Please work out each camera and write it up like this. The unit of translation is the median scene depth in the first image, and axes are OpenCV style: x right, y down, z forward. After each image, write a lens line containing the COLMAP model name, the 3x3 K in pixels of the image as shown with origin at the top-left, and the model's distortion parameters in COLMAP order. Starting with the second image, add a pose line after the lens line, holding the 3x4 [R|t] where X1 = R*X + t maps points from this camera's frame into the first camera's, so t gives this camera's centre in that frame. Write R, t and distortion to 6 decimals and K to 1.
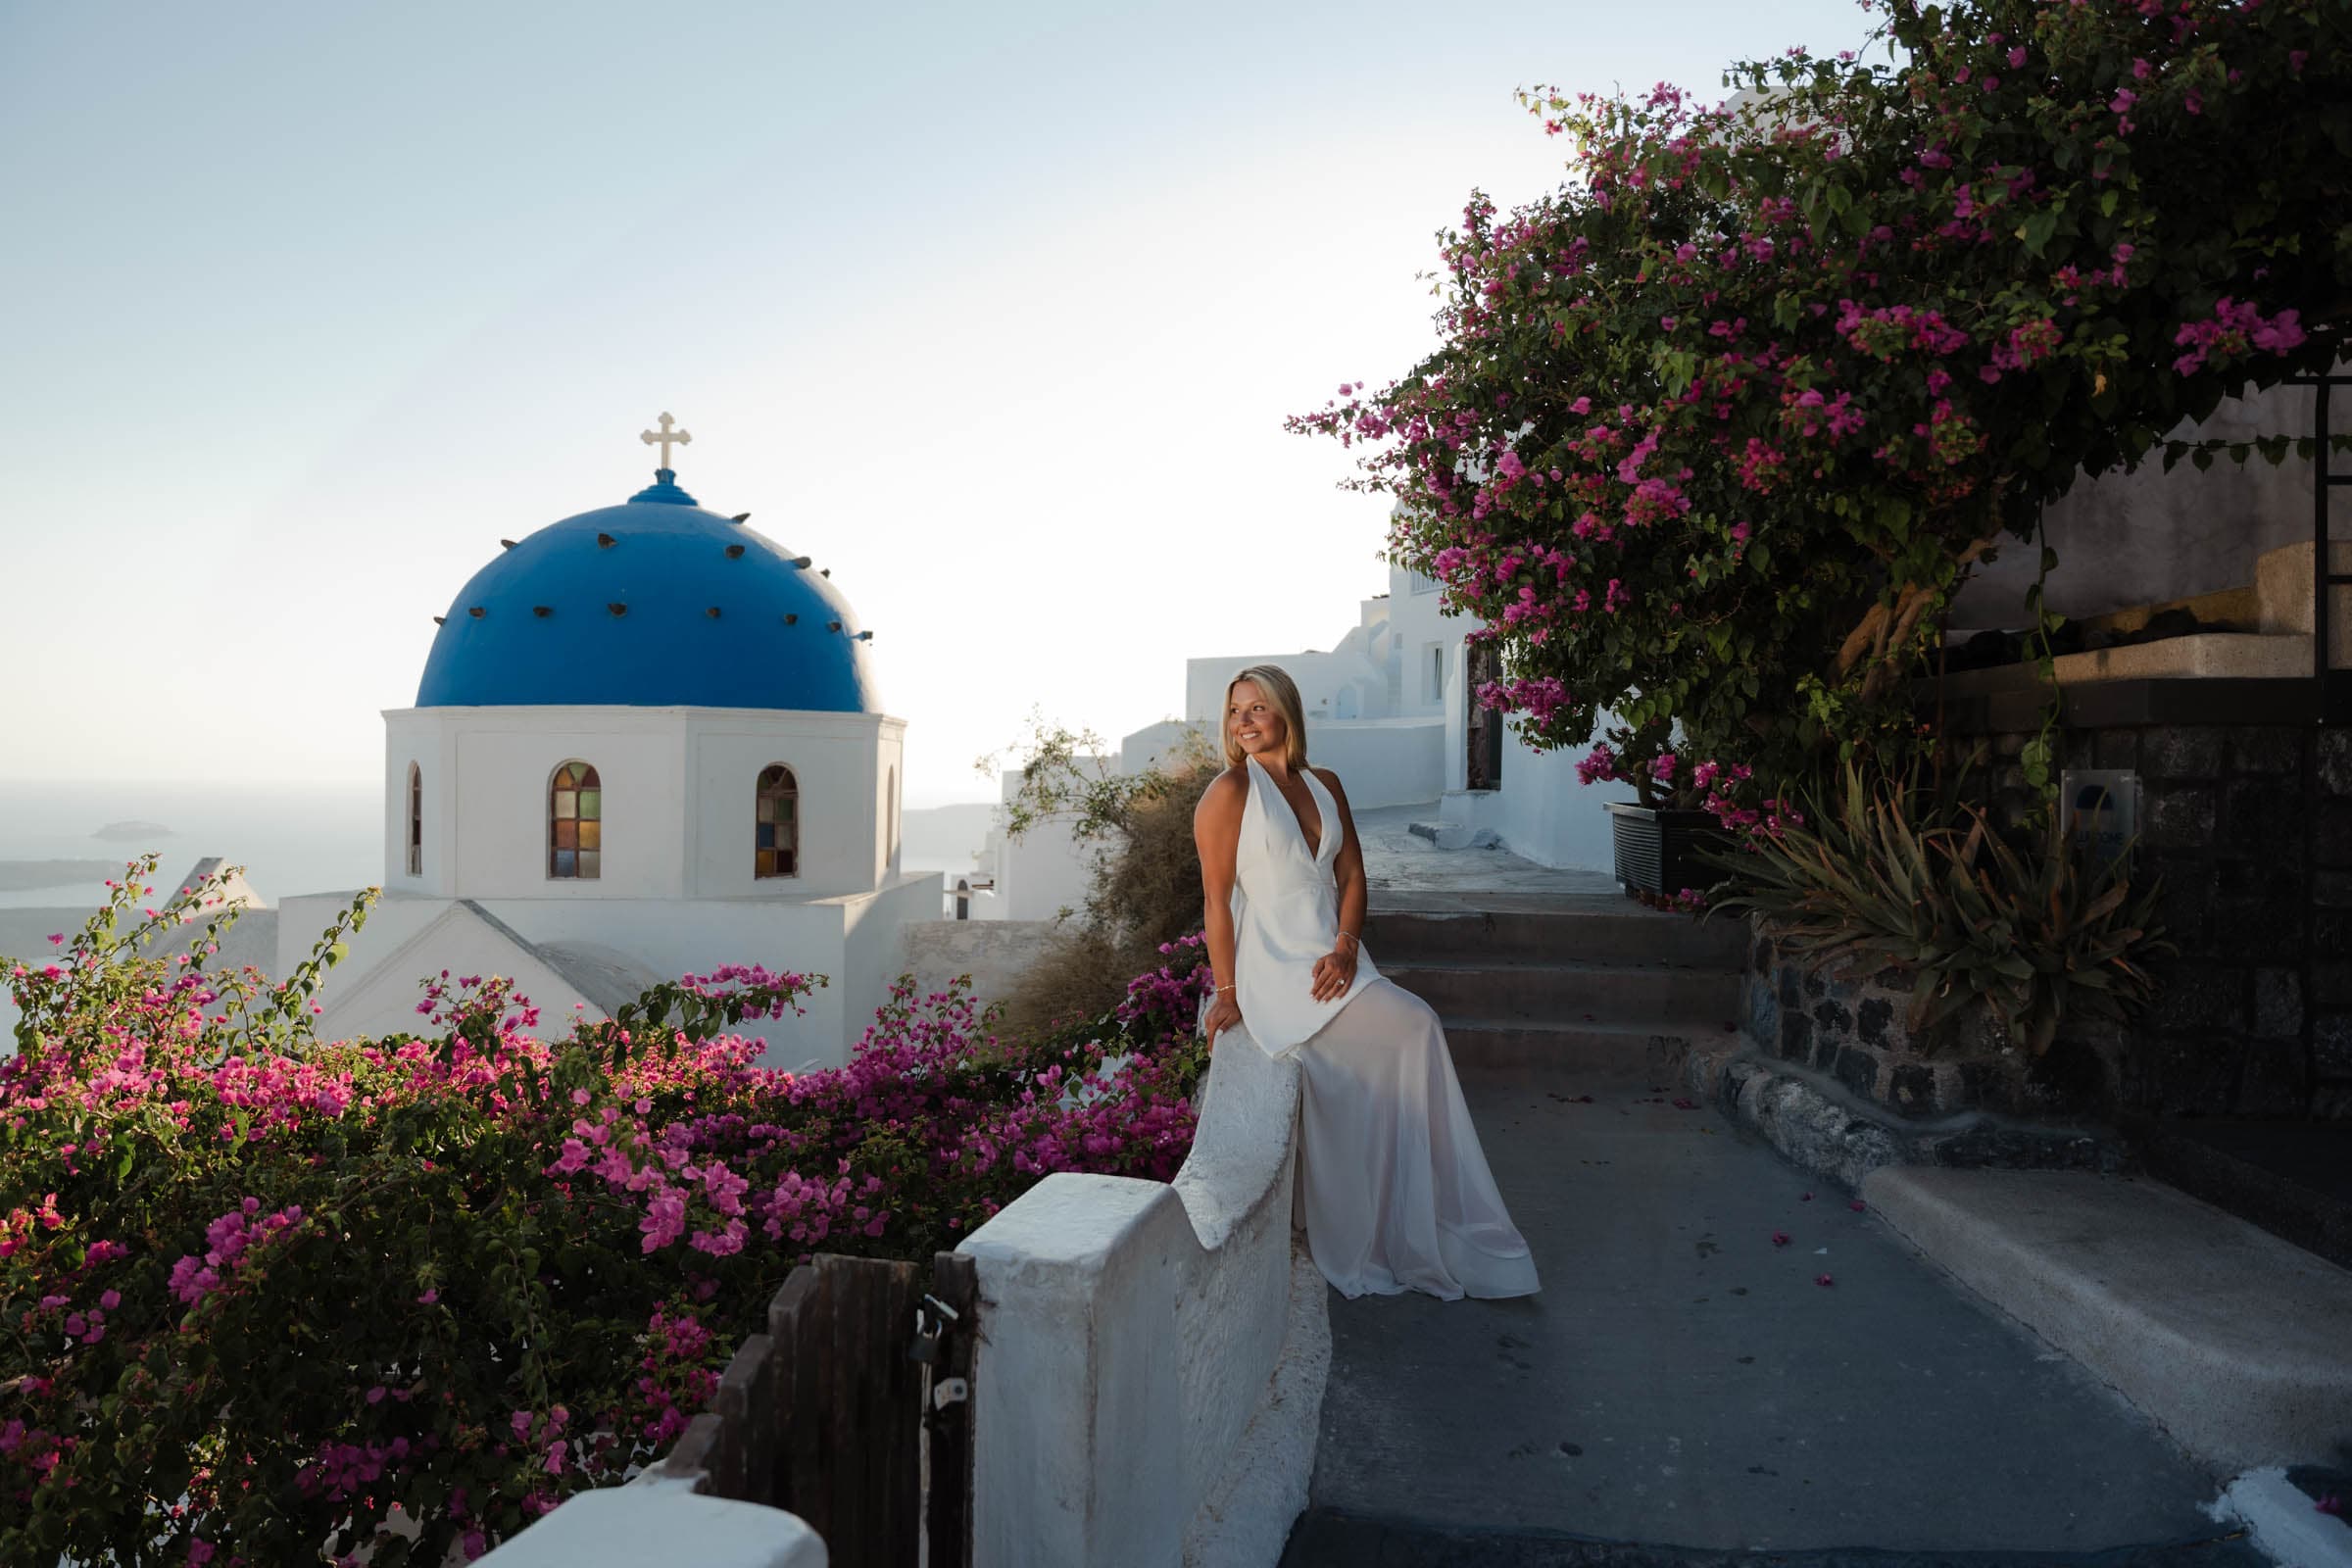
lens RADIAL K [[1560.4, 0, 1173.5], [0, 1560.4, 793.0], [0, 0, 1]] dist [0.002484, -0.010250]
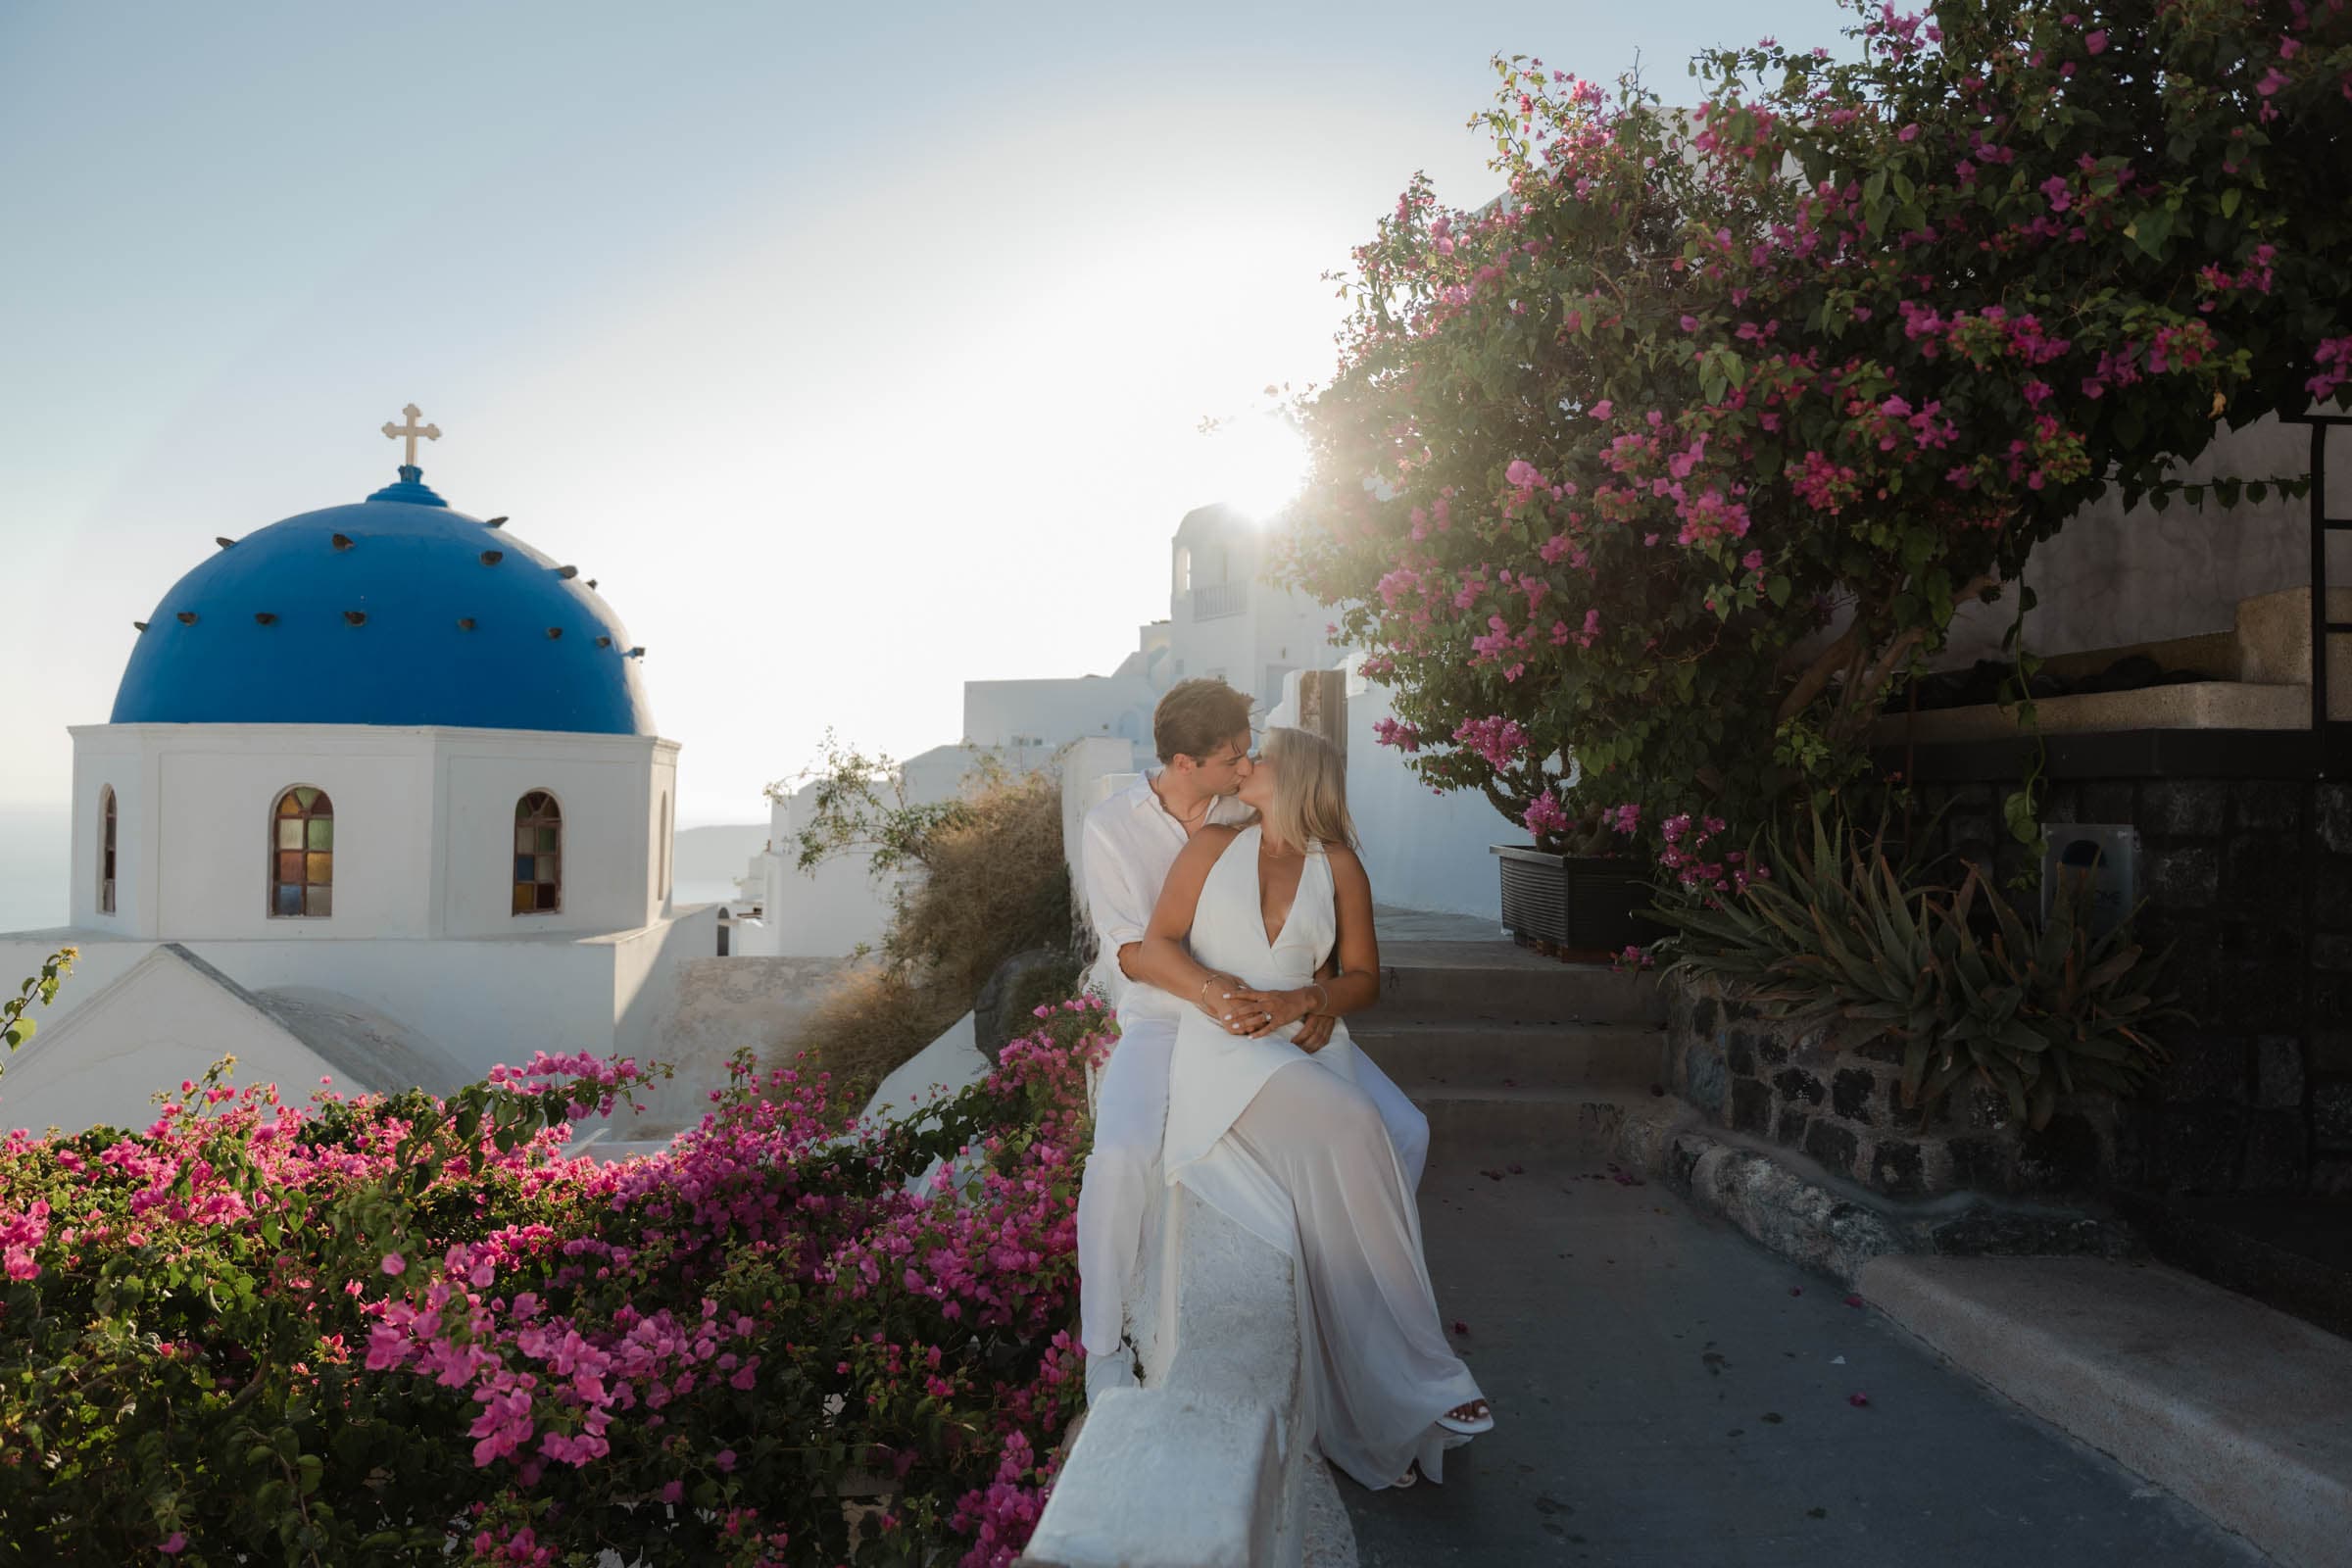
lens RADIAL K [[1560.4, 0, 1173.5], [0, 1560.4, 793.0], [0, 0, 1]] dist [0.002484, -0.010250]
pose [[0.988639, 0.005287, 0.150219, -0.076406], [-0.003077, 0.999884, -0.014937, -0.014369], [-0.150280, 0.014305, 0.988540, 0.123958]]
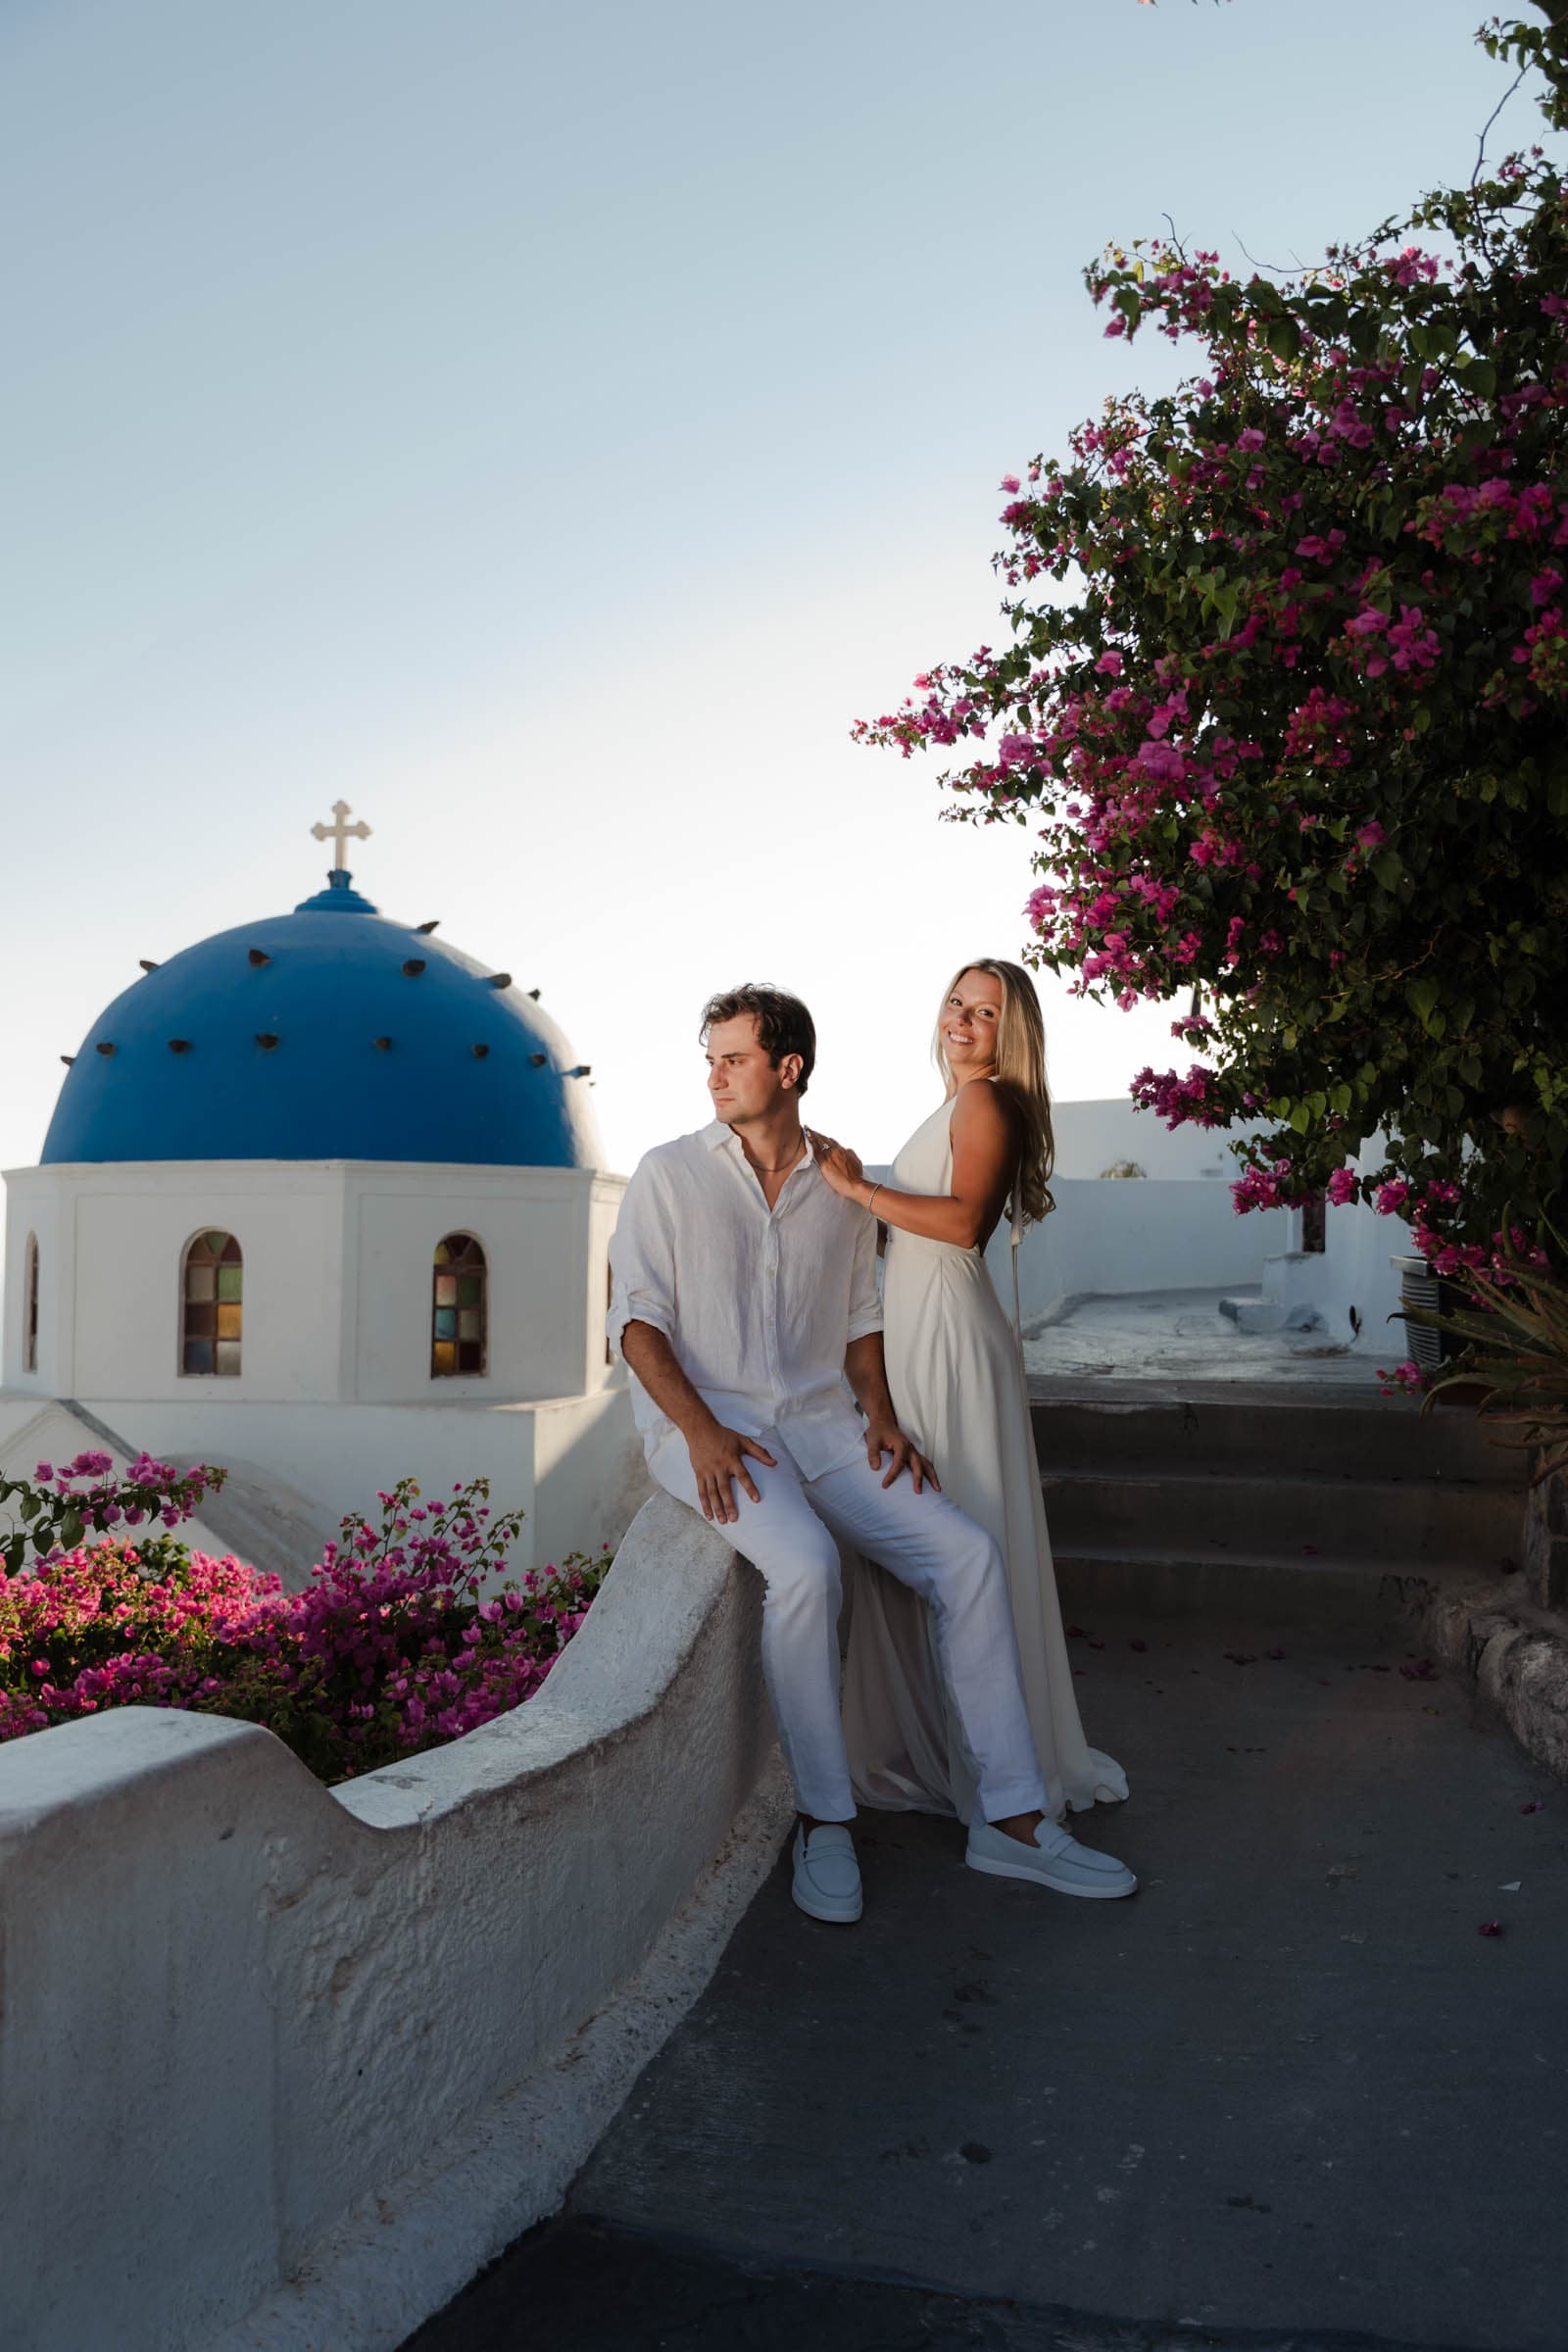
lens RADIAL K [[2001.5, 0, 774.1], [0, 2001.5, 1188.8], [0, 0, 1]] dist [0.000011, -0.000499]
pose [[0.989452, -0.007654, -0.144656, 0.172122], [0.000808, 0.998879, -0.047328, 0.024682], [0.144856, 0.046712, 0.988349, 0.062069]]
